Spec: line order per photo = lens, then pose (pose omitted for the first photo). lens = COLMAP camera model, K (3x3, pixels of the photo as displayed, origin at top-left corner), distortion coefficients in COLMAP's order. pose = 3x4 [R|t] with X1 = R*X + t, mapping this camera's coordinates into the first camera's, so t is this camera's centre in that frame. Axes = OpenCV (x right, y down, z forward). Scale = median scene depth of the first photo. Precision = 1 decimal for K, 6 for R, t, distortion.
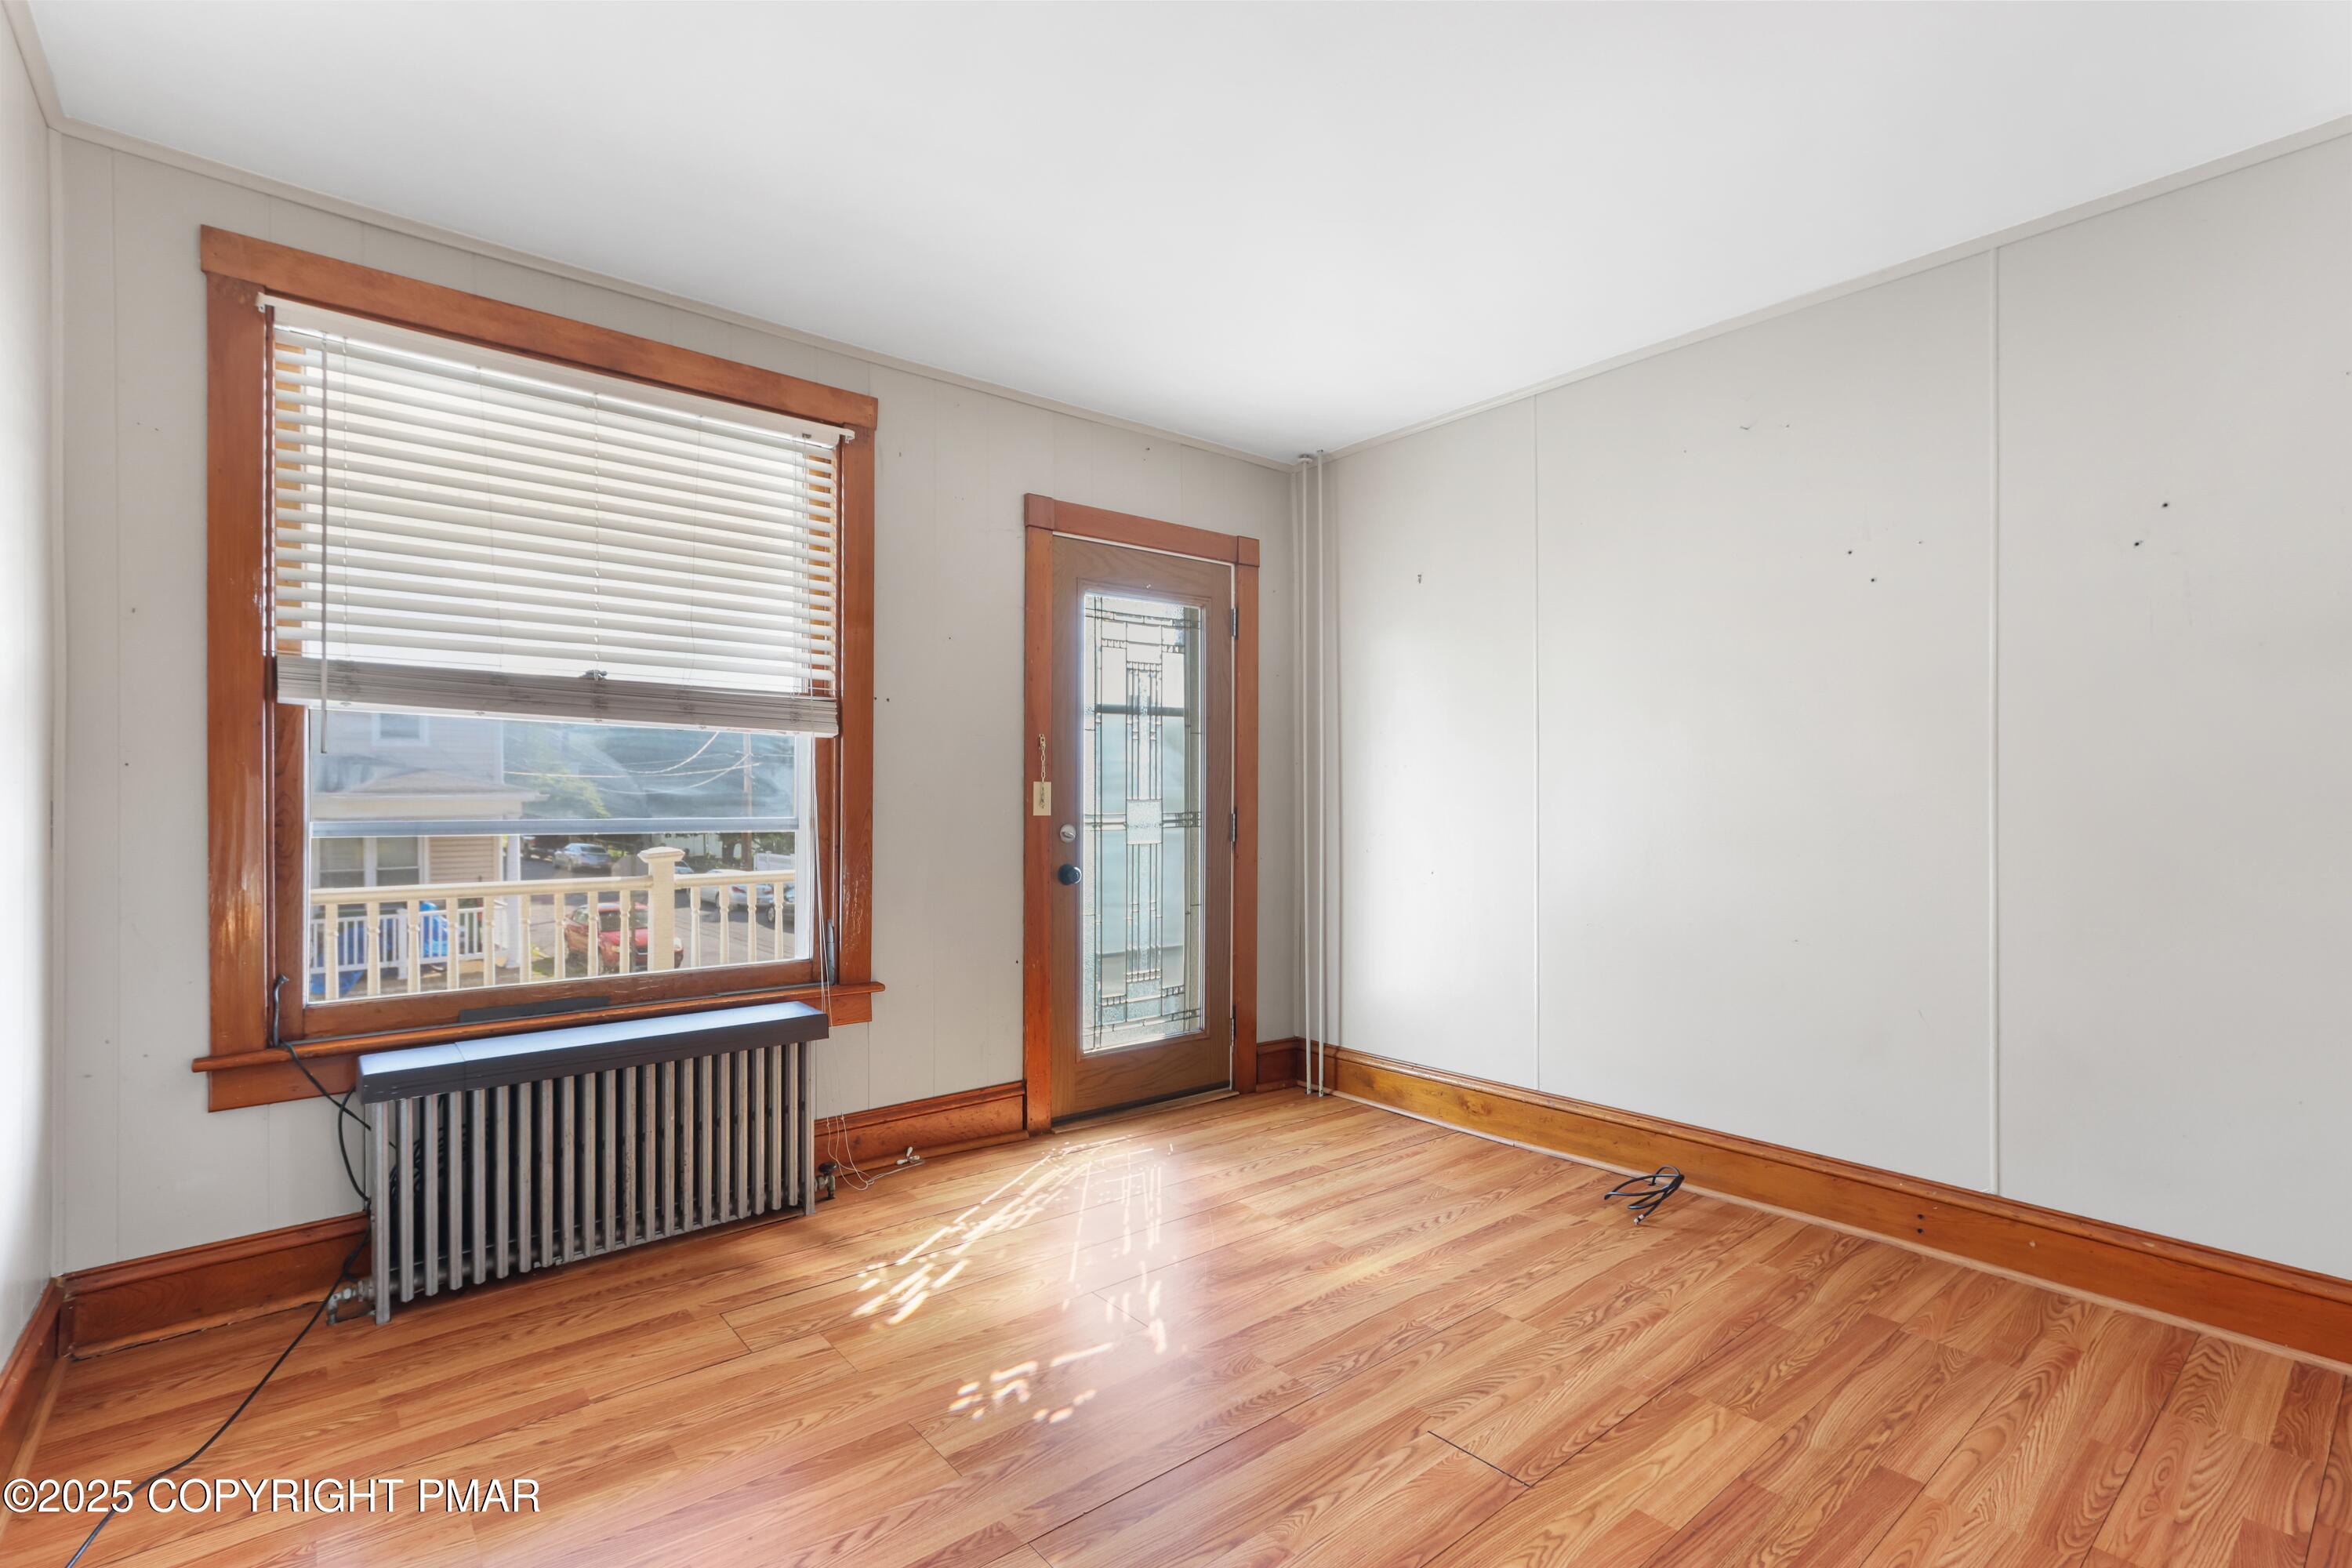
lens RADIAL K [[1077.7, 0, 1181.6], [0, 1077.7, 798.1], [0, 0, 1]] dist [0.000097, 0.003420]
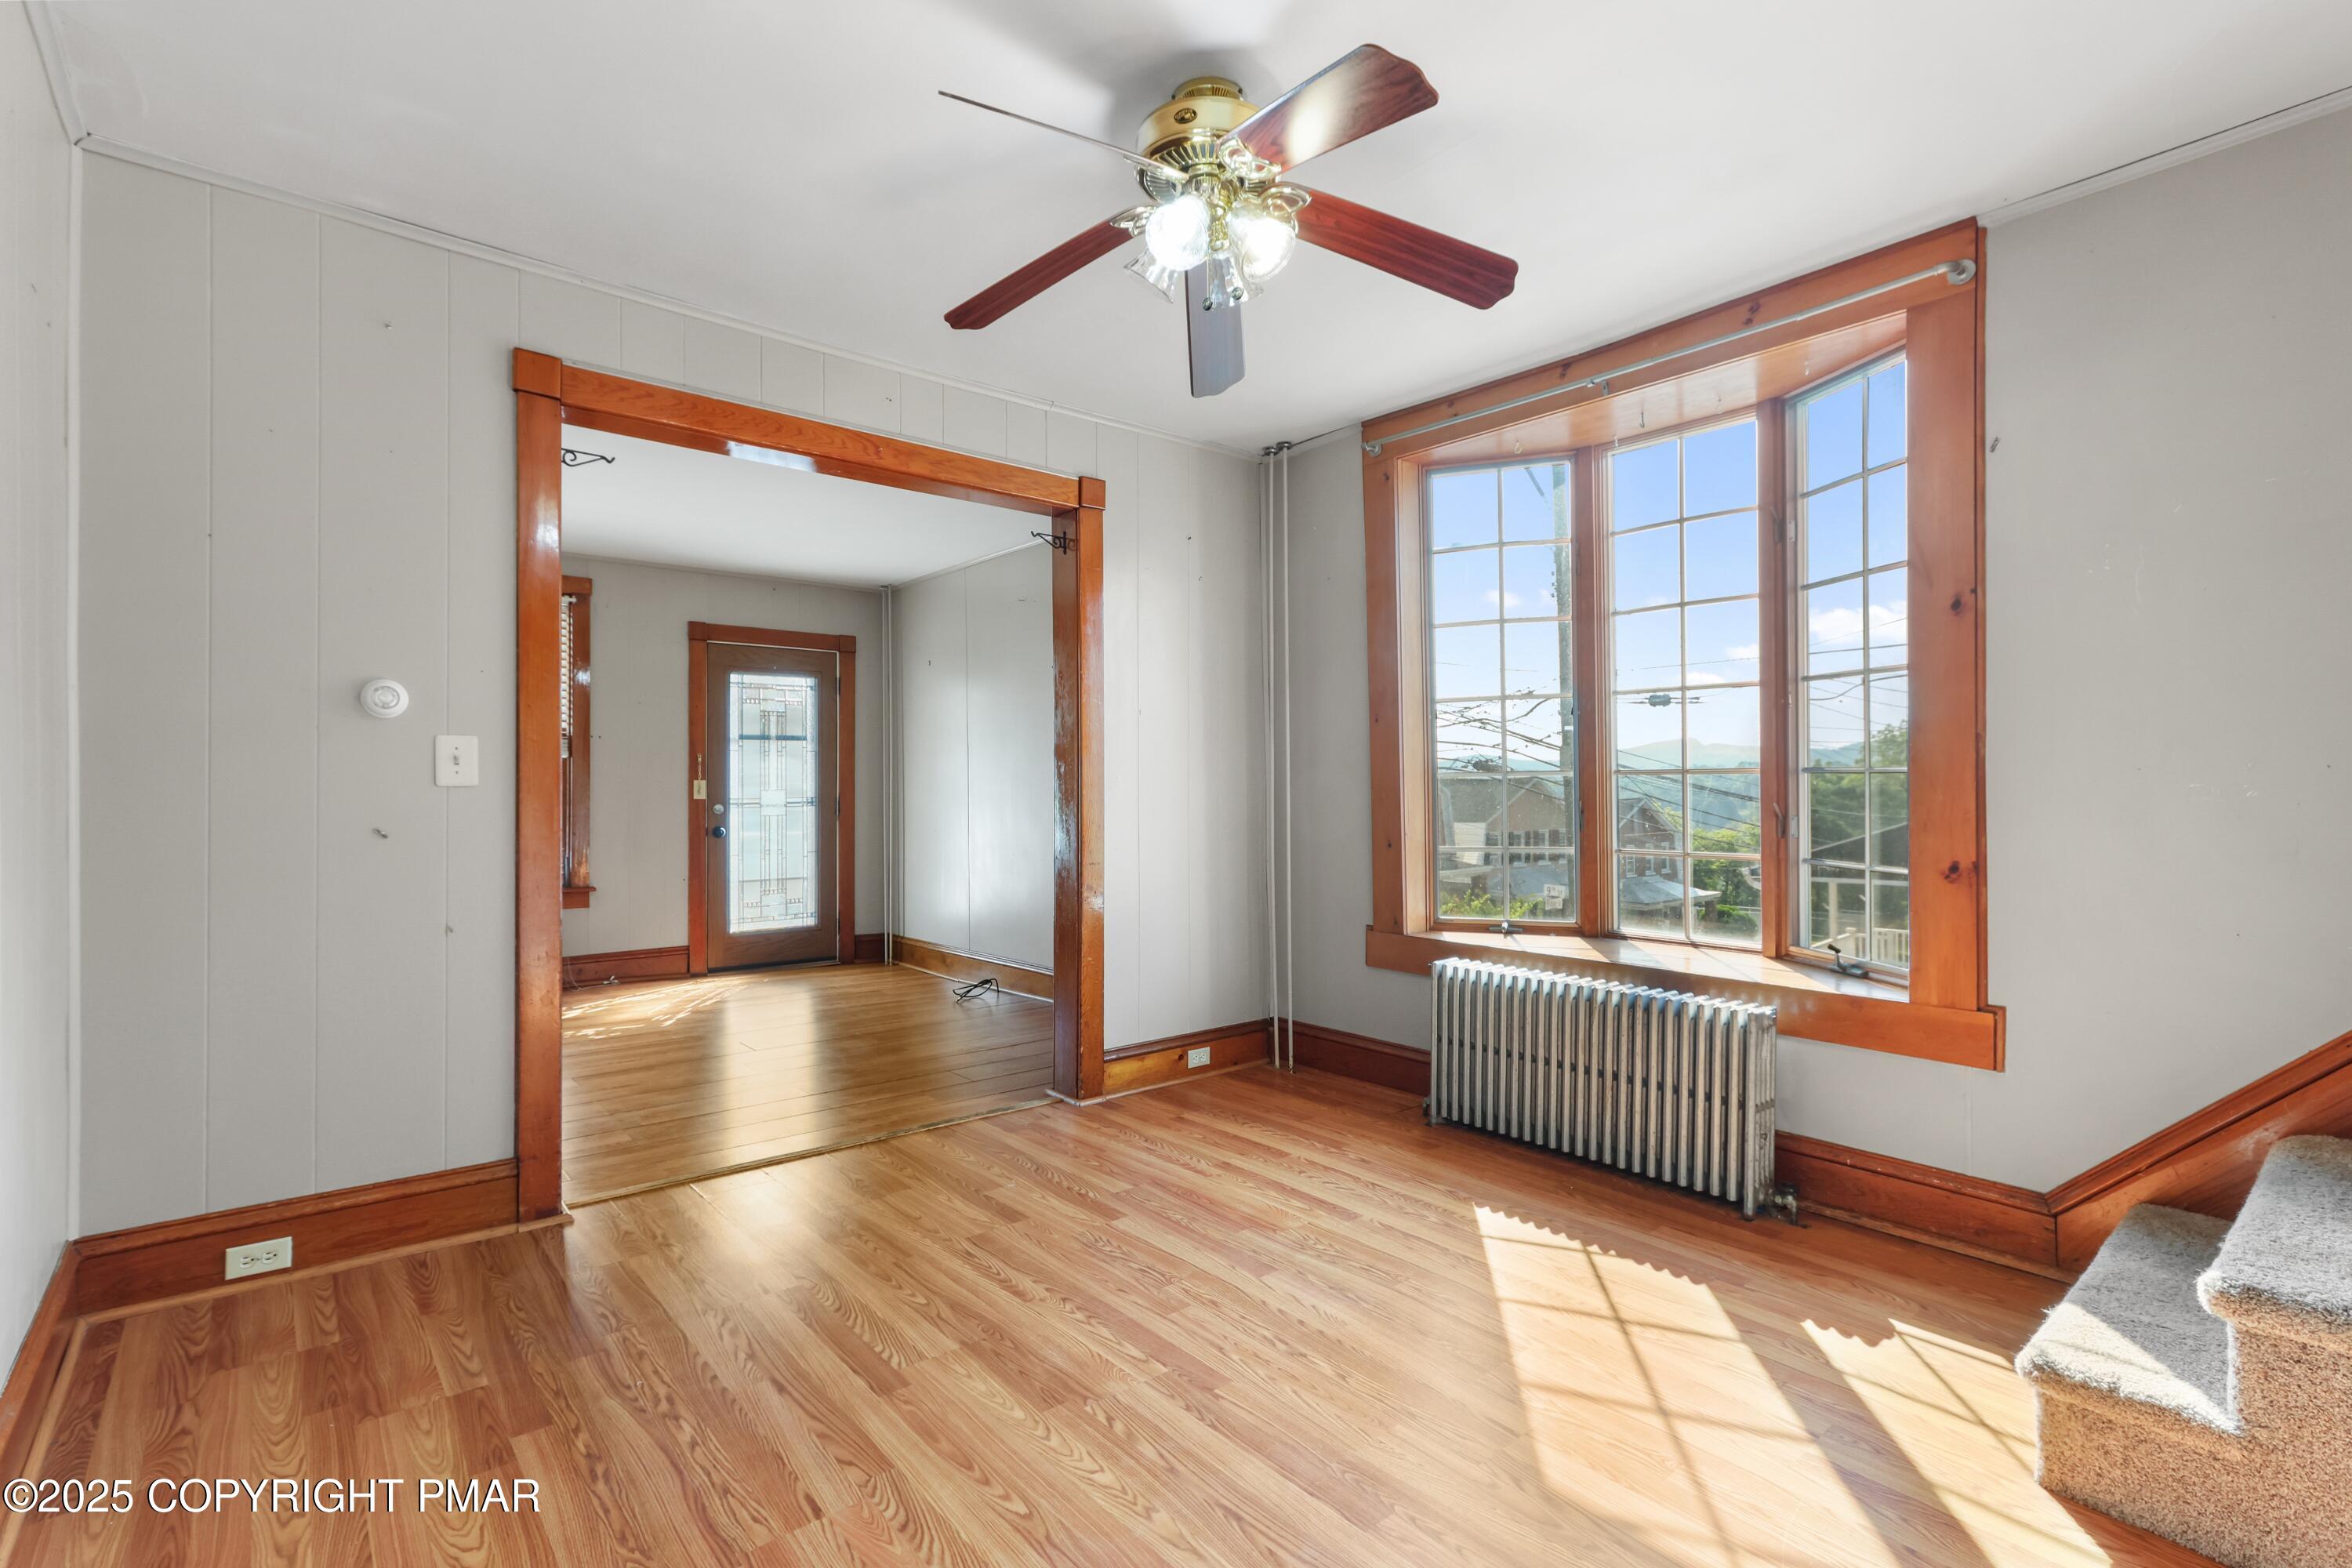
lens RADIAL K [[1077.7, 0, 1169.9], [0, 1077.7, 783.3], [0, 0, 1]] dist [0.000097, 0.003420]
pose [[0.999930, 0.003189, -0.011413, 0.679451], [-0.003166, 0.999993, 0.001960, -0.016136], [0.011419, -0.001923, 0.999933, -0.795350]]
